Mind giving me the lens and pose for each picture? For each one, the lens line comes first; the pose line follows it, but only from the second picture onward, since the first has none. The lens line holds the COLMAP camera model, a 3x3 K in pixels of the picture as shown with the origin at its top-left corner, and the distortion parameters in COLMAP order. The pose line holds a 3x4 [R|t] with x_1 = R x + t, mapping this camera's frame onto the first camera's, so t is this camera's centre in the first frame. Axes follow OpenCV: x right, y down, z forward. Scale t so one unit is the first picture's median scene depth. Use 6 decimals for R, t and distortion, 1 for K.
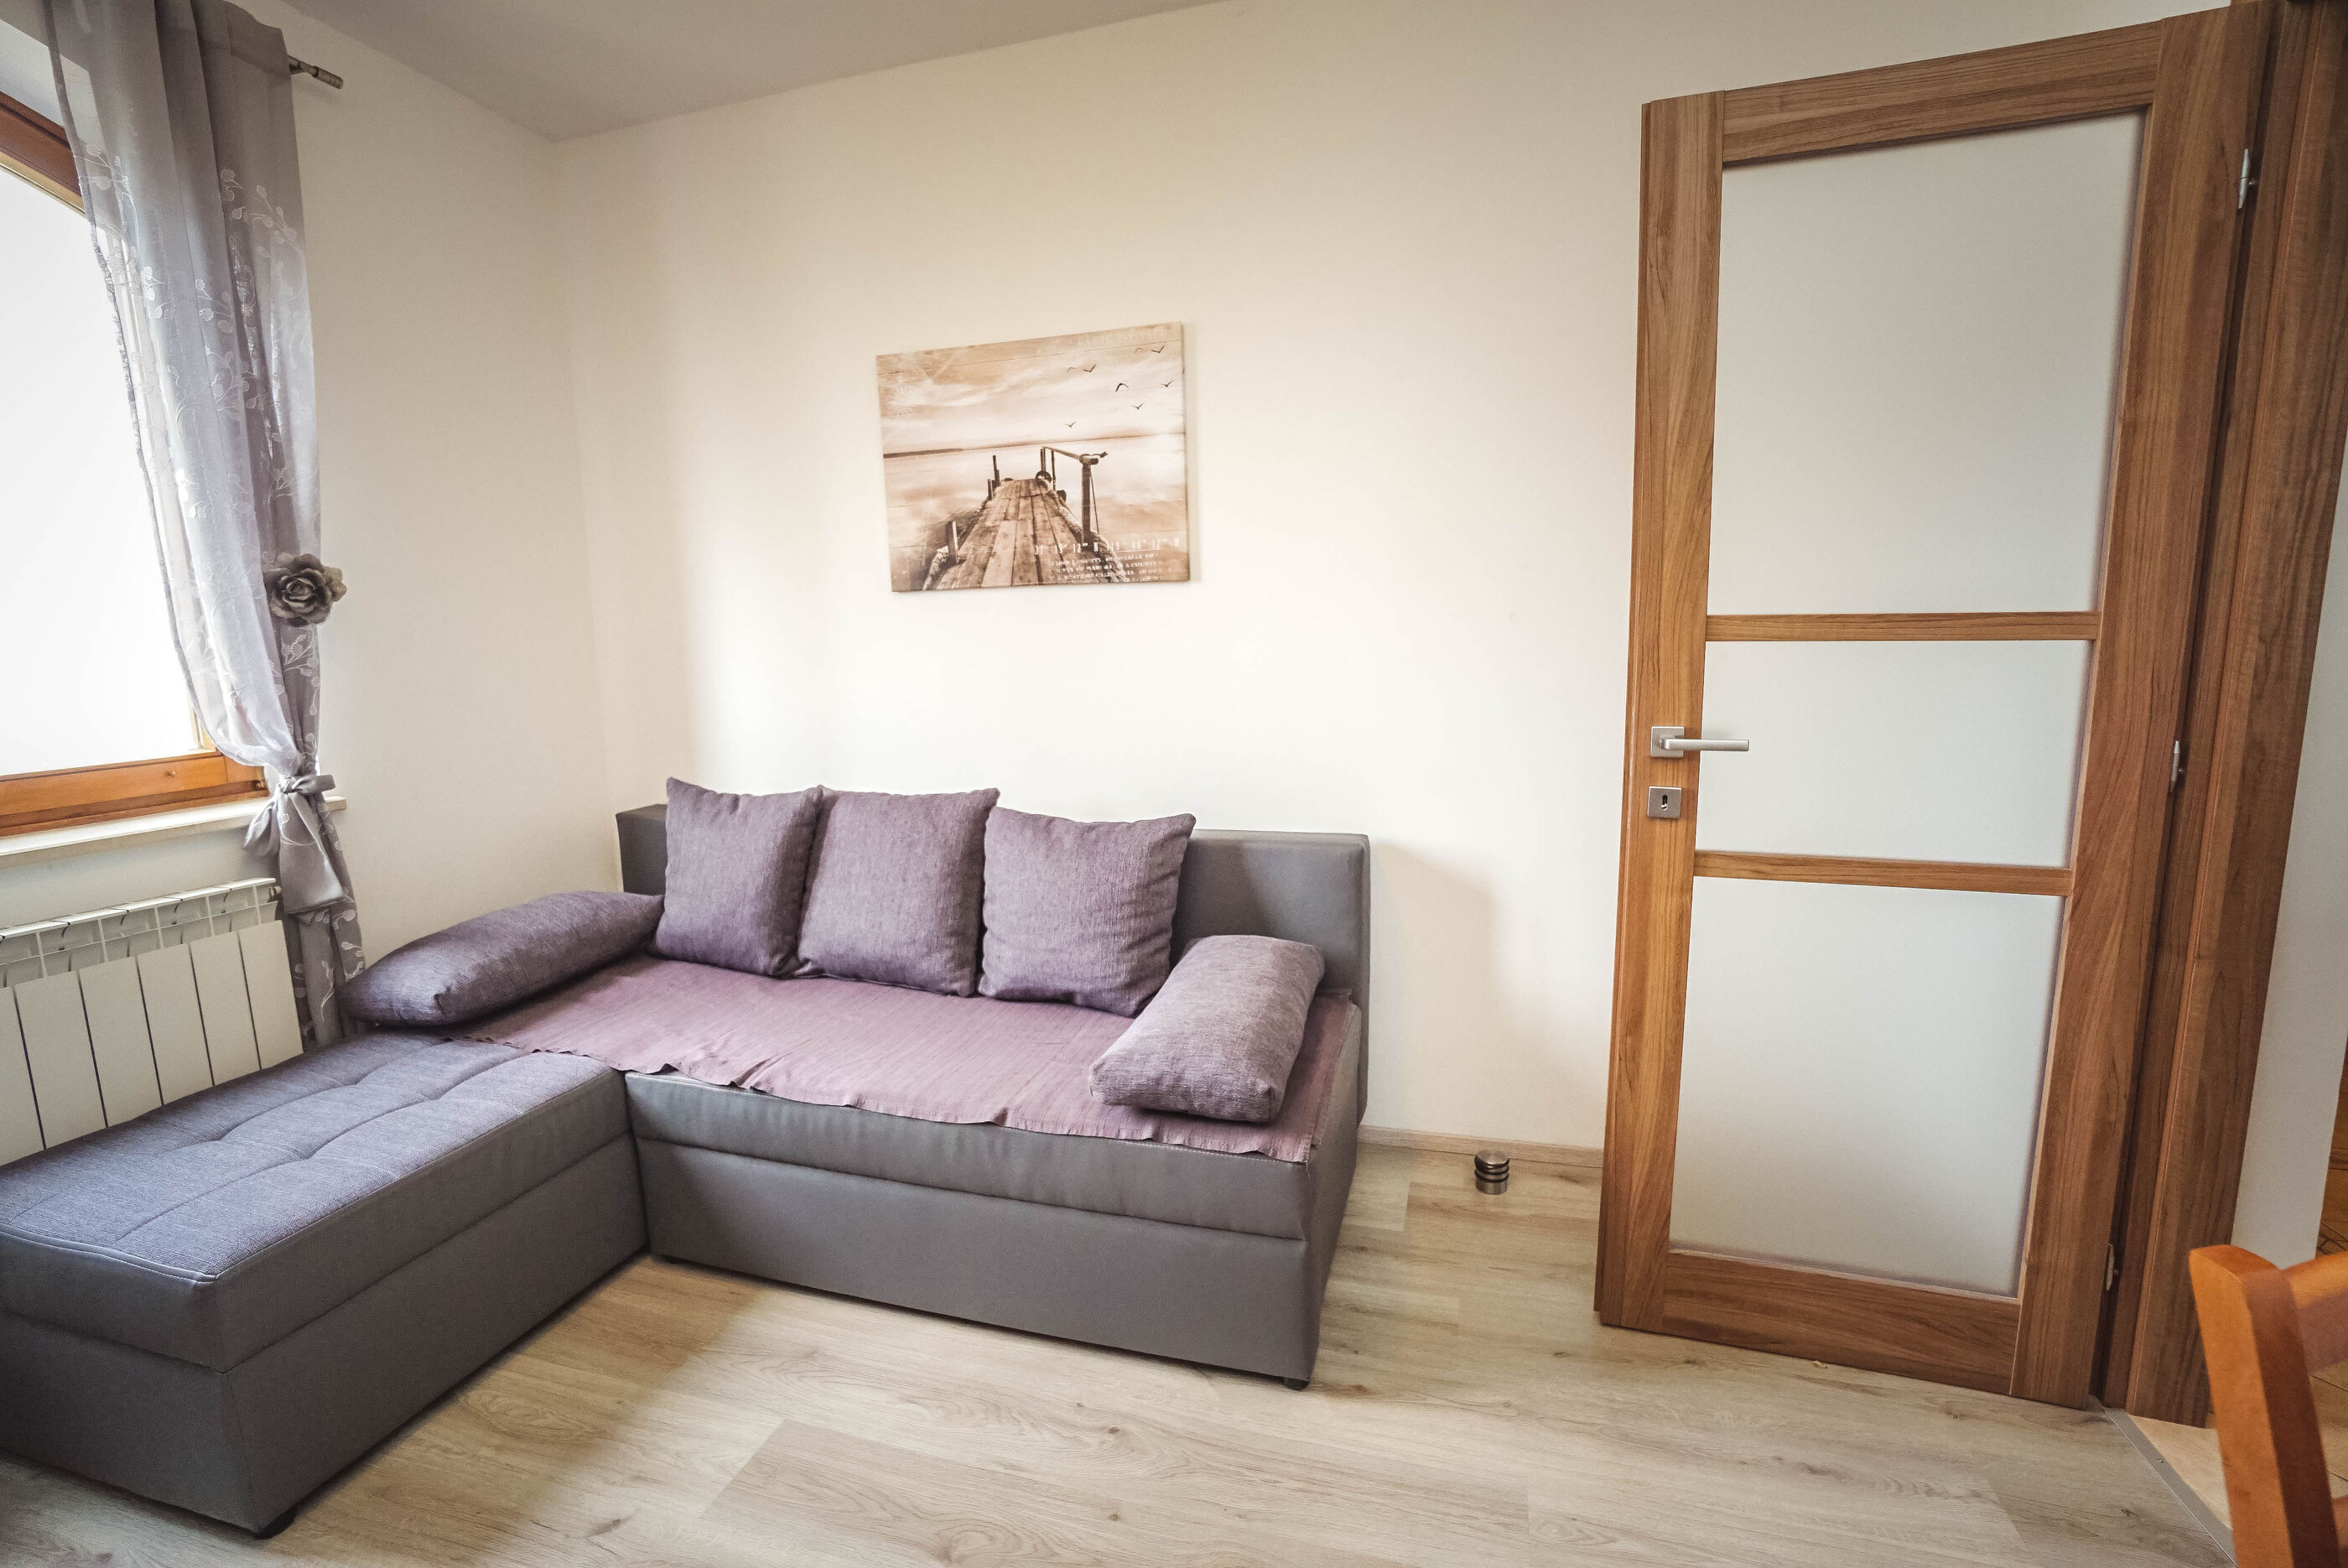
lens RADIAL K [[1033.5, 0, 1181.3], [0, 1033.5, 770.2], [0, 0, 1]] dist [-0.067204, 0.025096]
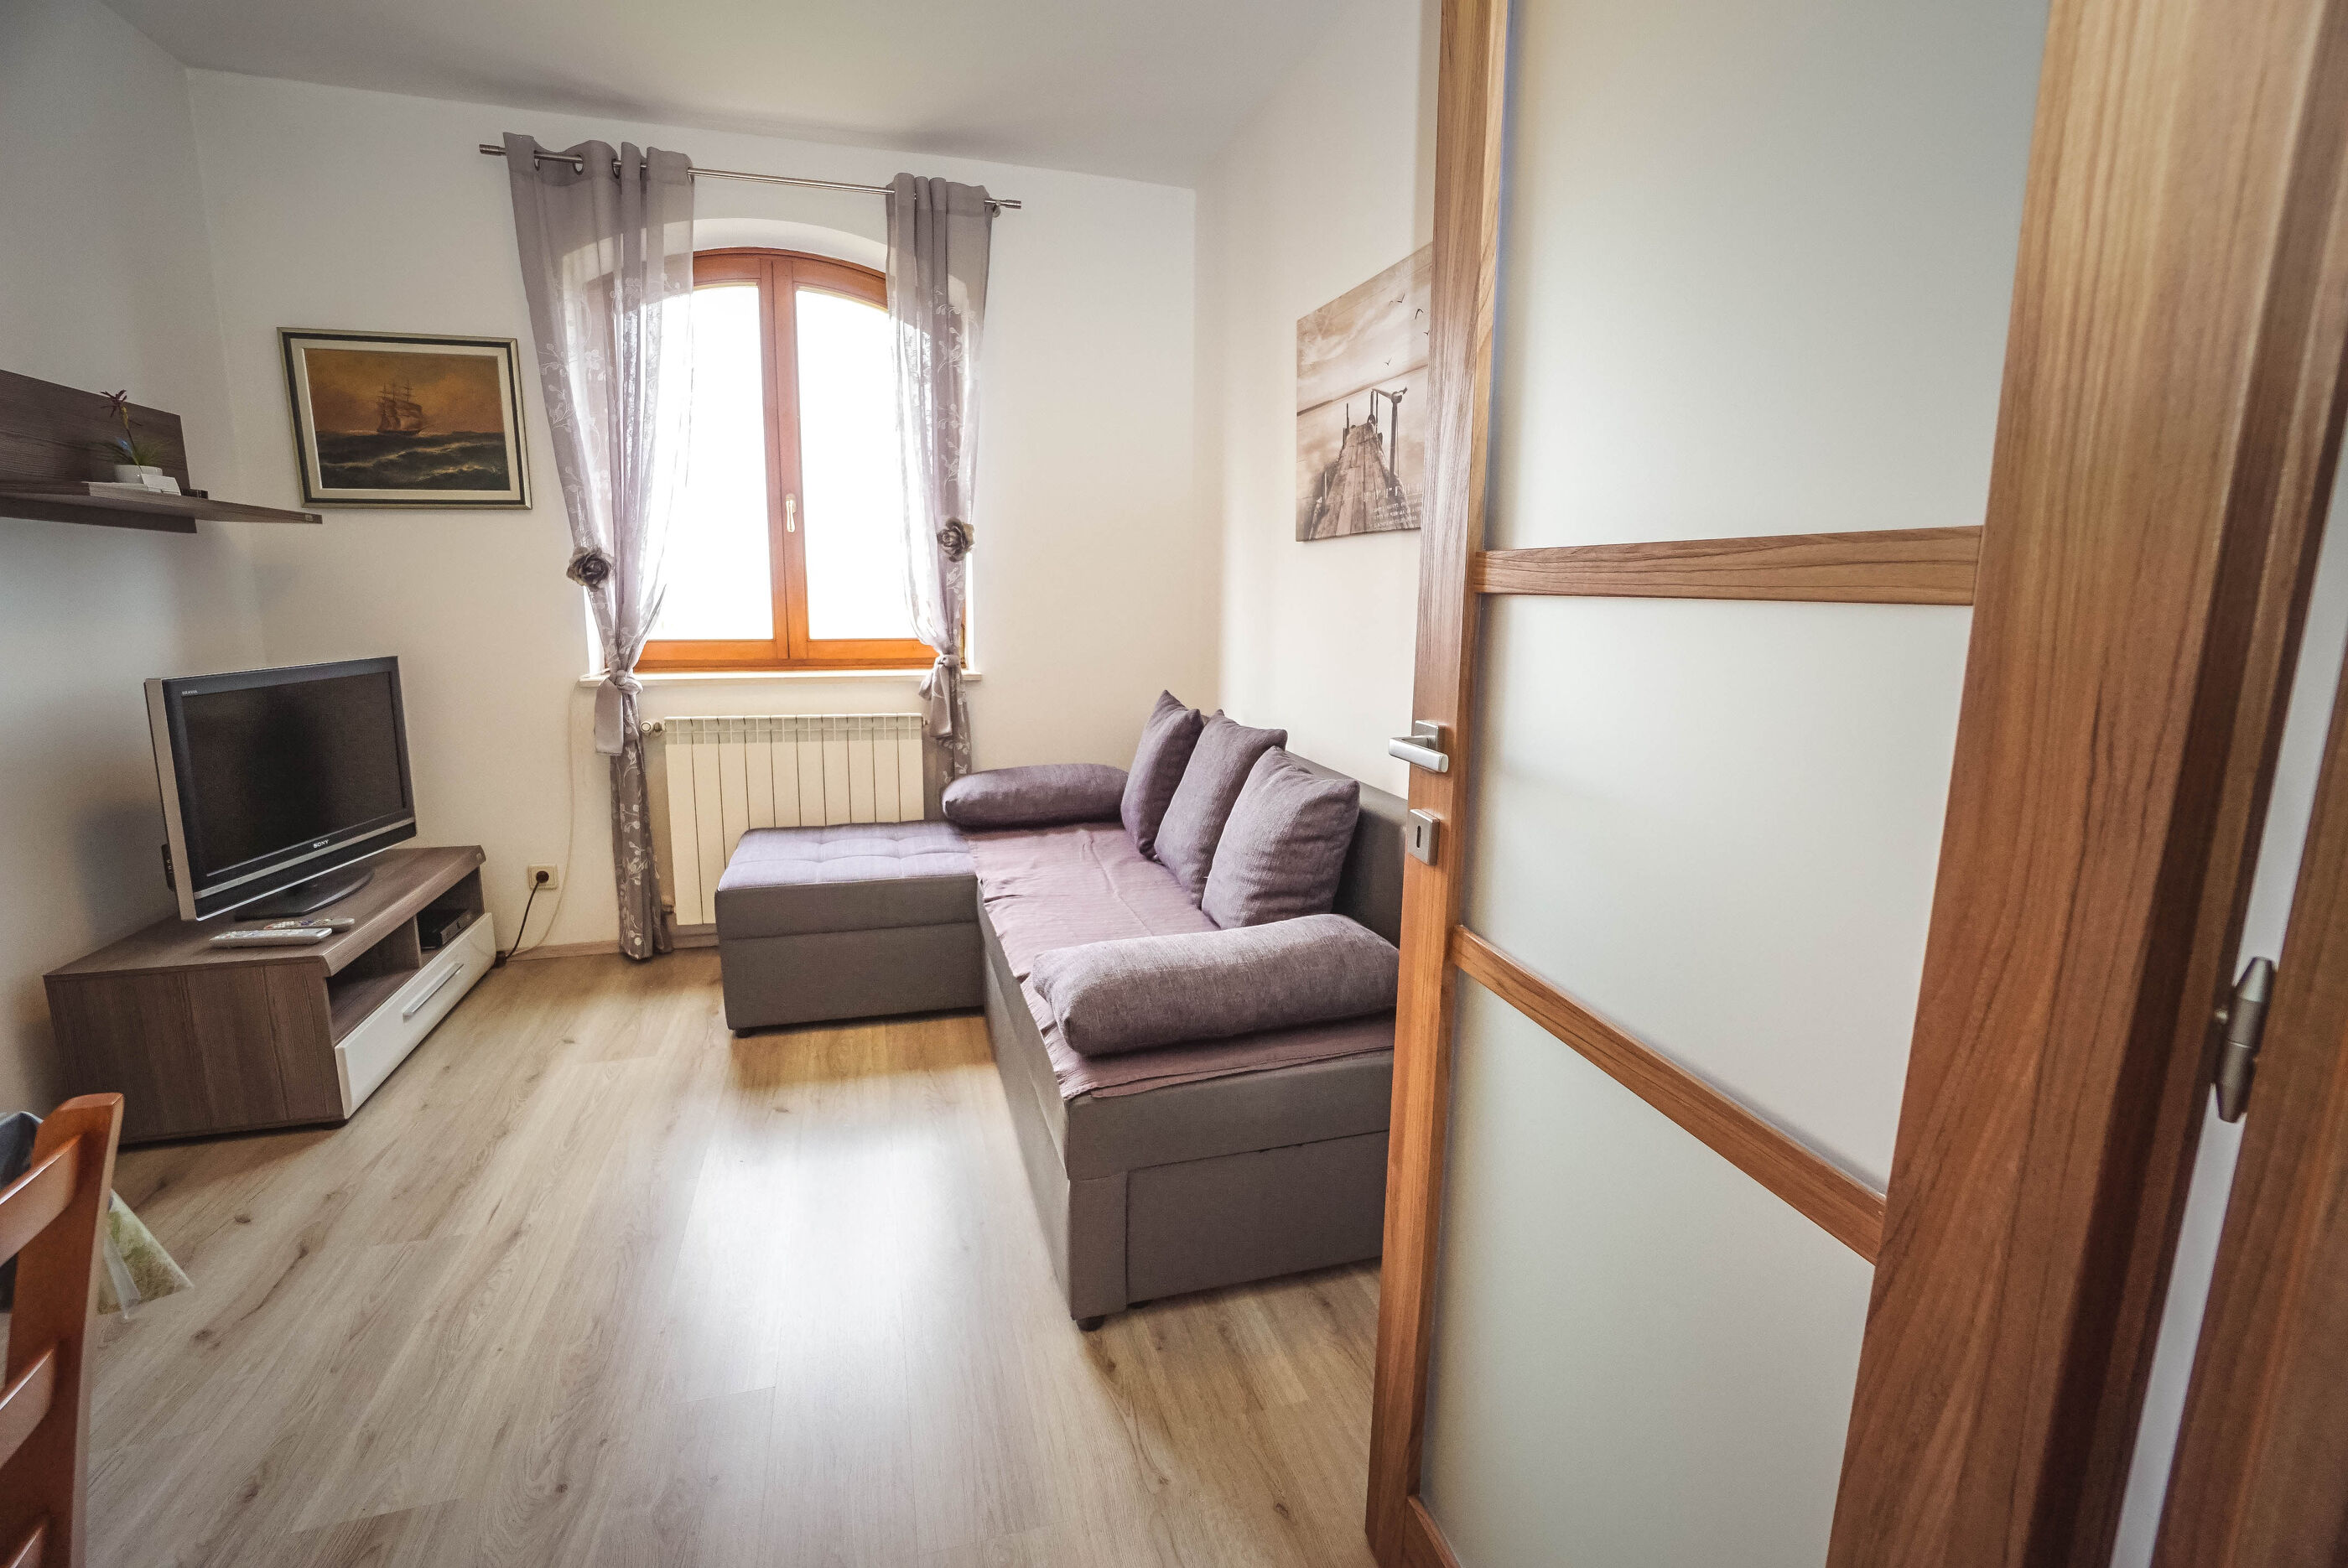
lens RADIAL K [[1033.5, 0, 1181.3], [0, 1033.5, 770.2], [0, 0, 1]] dist [-0.067204, 0.025096]
pose [[0.548529, 0.172082, -0.818232, 0.691357], [-0.144285, 0.983393, 0.110091, -0.046689], [0.823589, 0.057670, 0.564248, 0.366011]]
